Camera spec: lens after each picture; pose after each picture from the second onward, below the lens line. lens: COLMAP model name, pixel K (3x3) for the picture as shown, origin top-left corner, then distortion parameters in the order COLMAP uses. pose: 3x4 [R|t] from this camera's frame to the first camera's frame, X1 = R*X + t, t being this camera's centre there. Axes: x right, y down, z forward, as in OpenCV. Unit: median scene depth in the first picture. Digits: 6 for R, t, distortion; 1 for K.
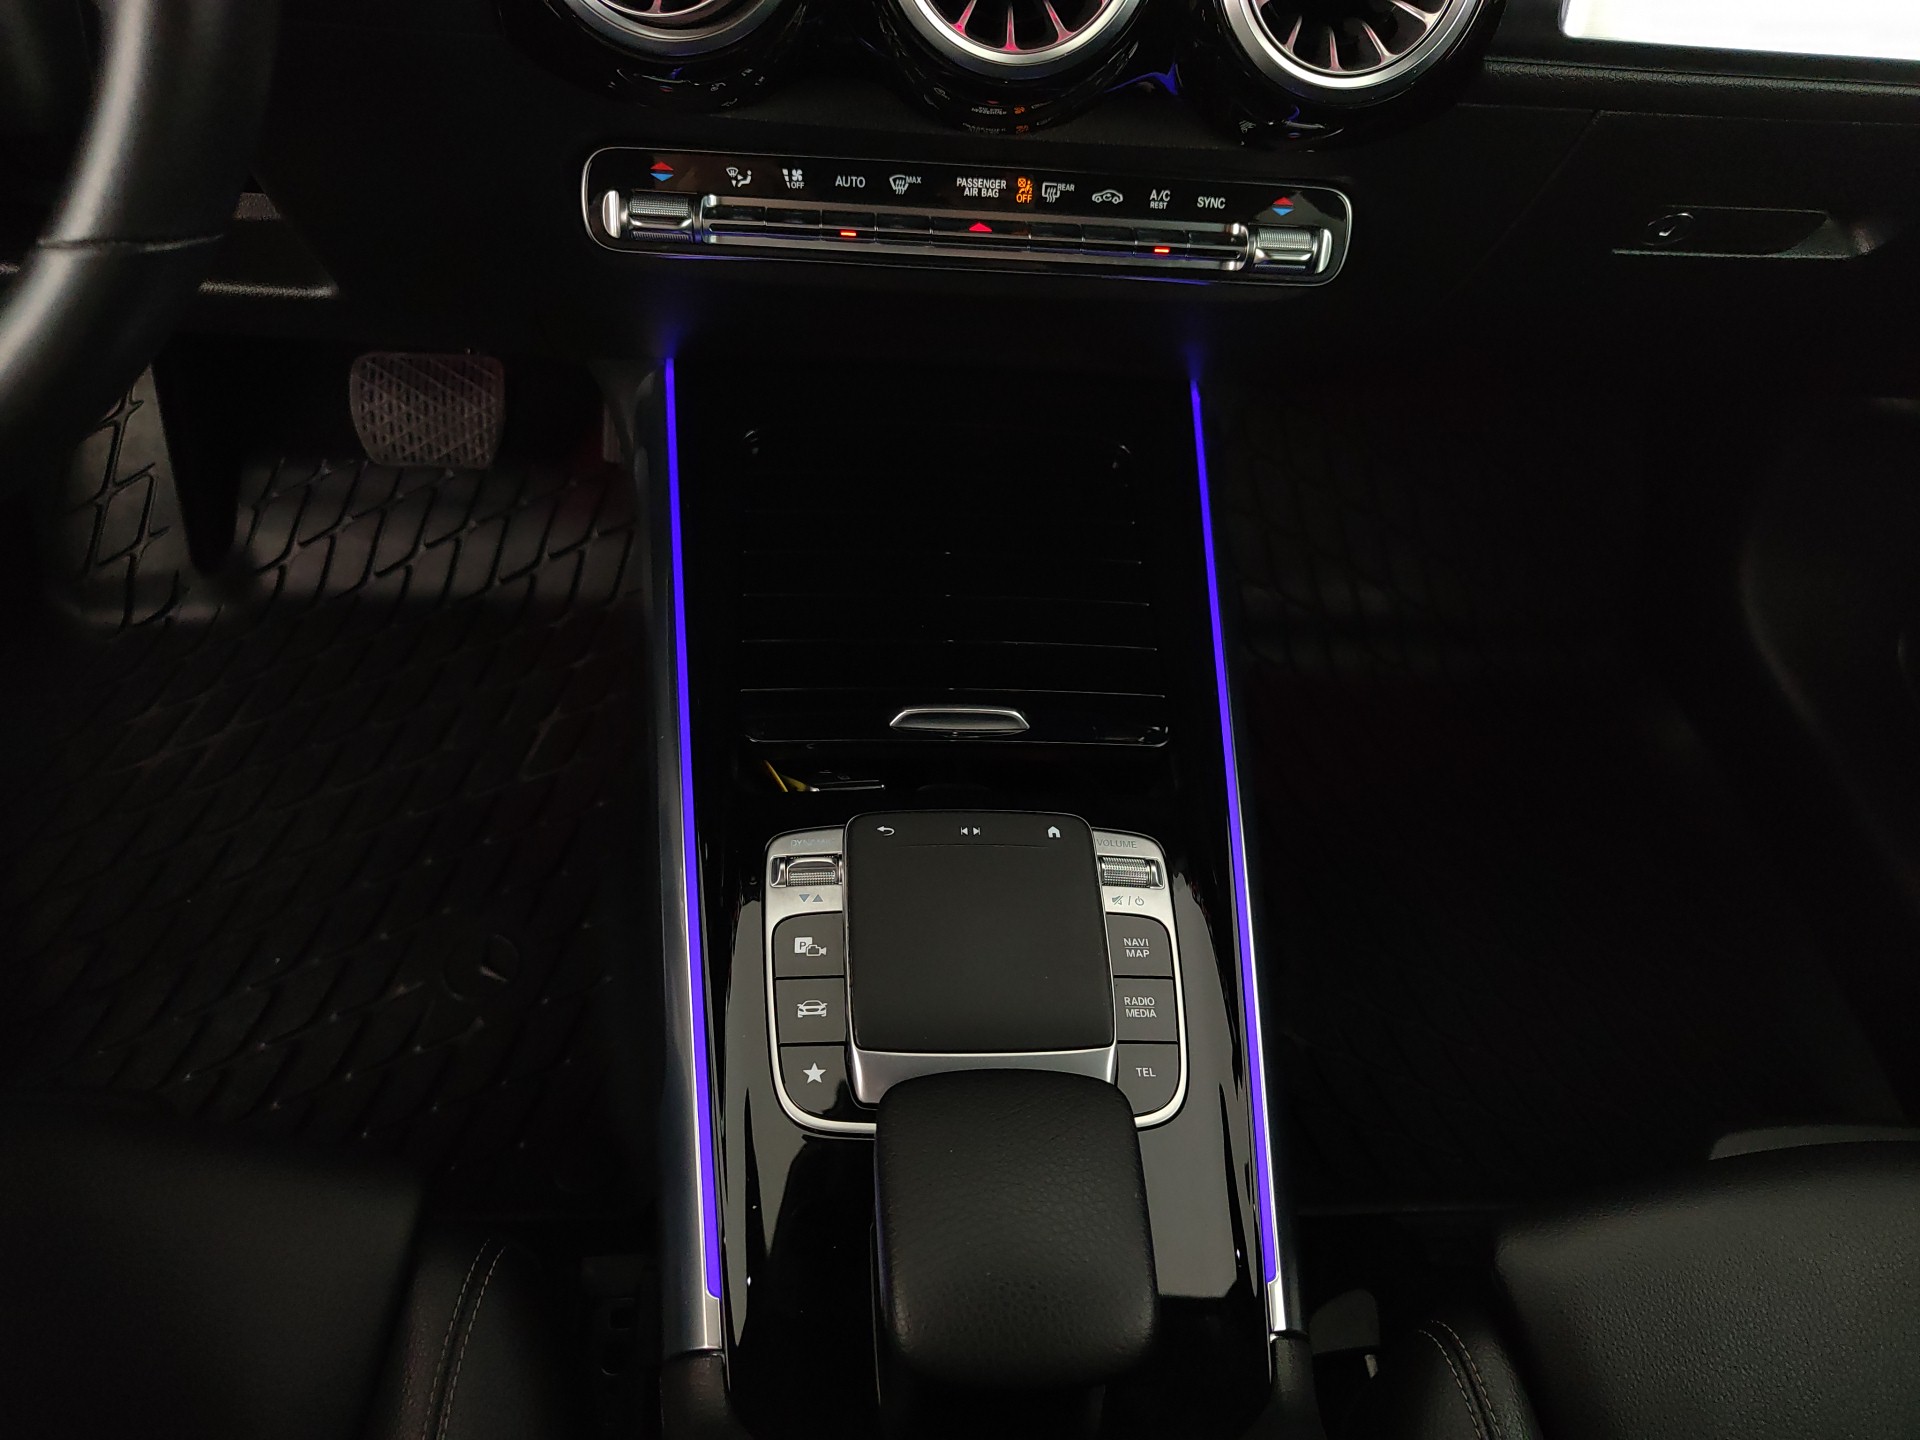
lens RADIAL K [[1362.7, 0, 967.0], [0, 1362.7, 701.5], [0, 0, 1]] dist [0.004012, -0.018274]
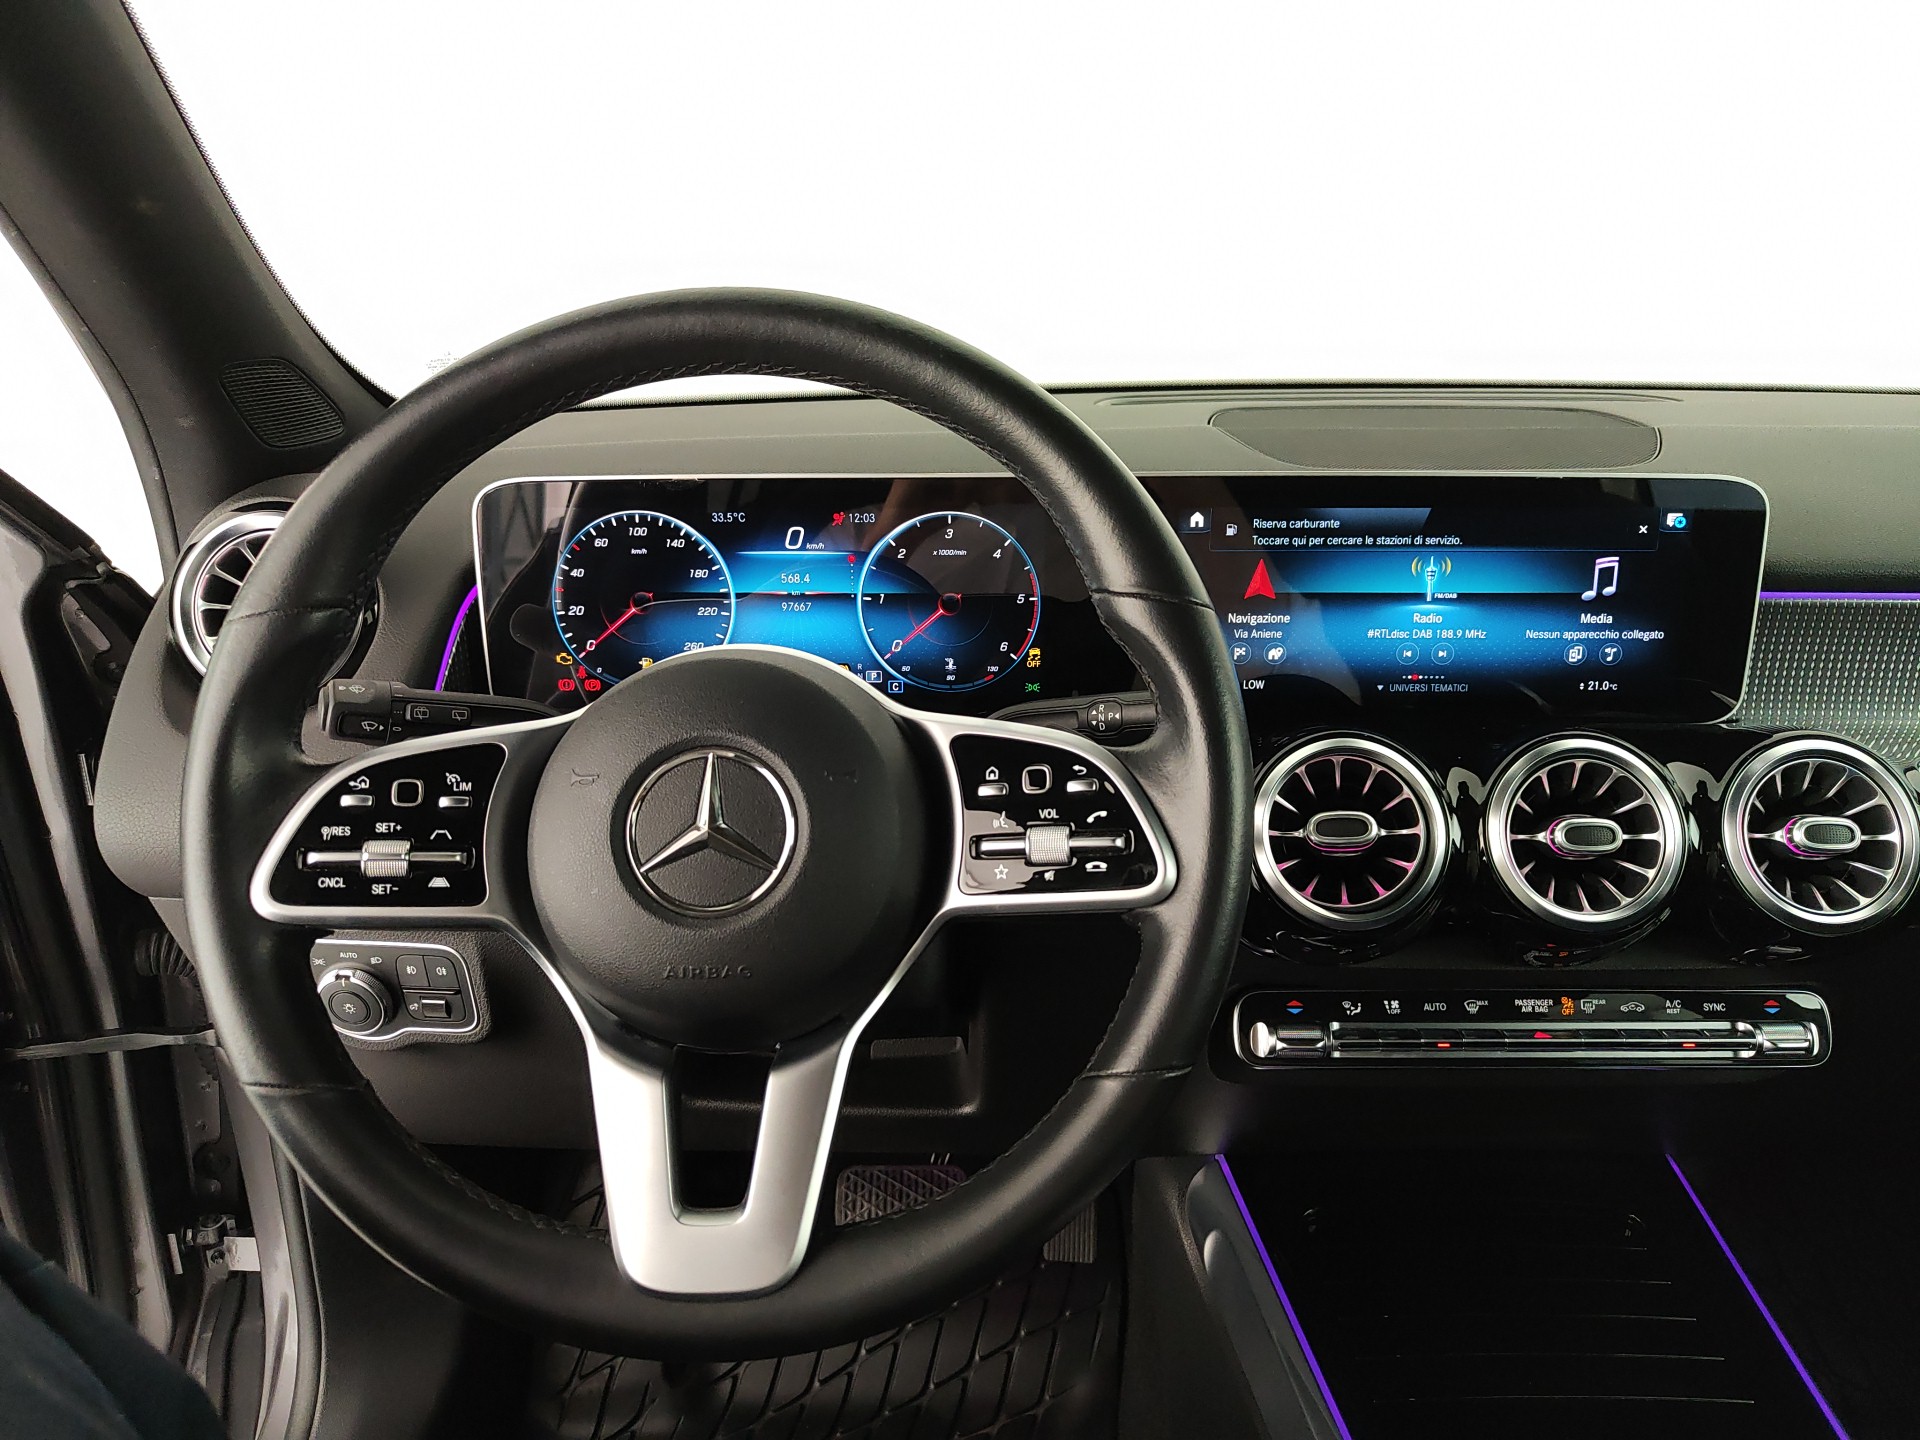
lens RADIAL K [[1362.7, 0, 963.5], [0, 1362.7, 717.1], [0, 0, 1]] dist [0.004012, -0.018274]
pose [[0.992888, -0.073363, -0.093763, -0.390763], [0.011499, 0.842985, -0.537814, 0.088123], [0.118497, 0.532911, 0.837833, -0.312994]]
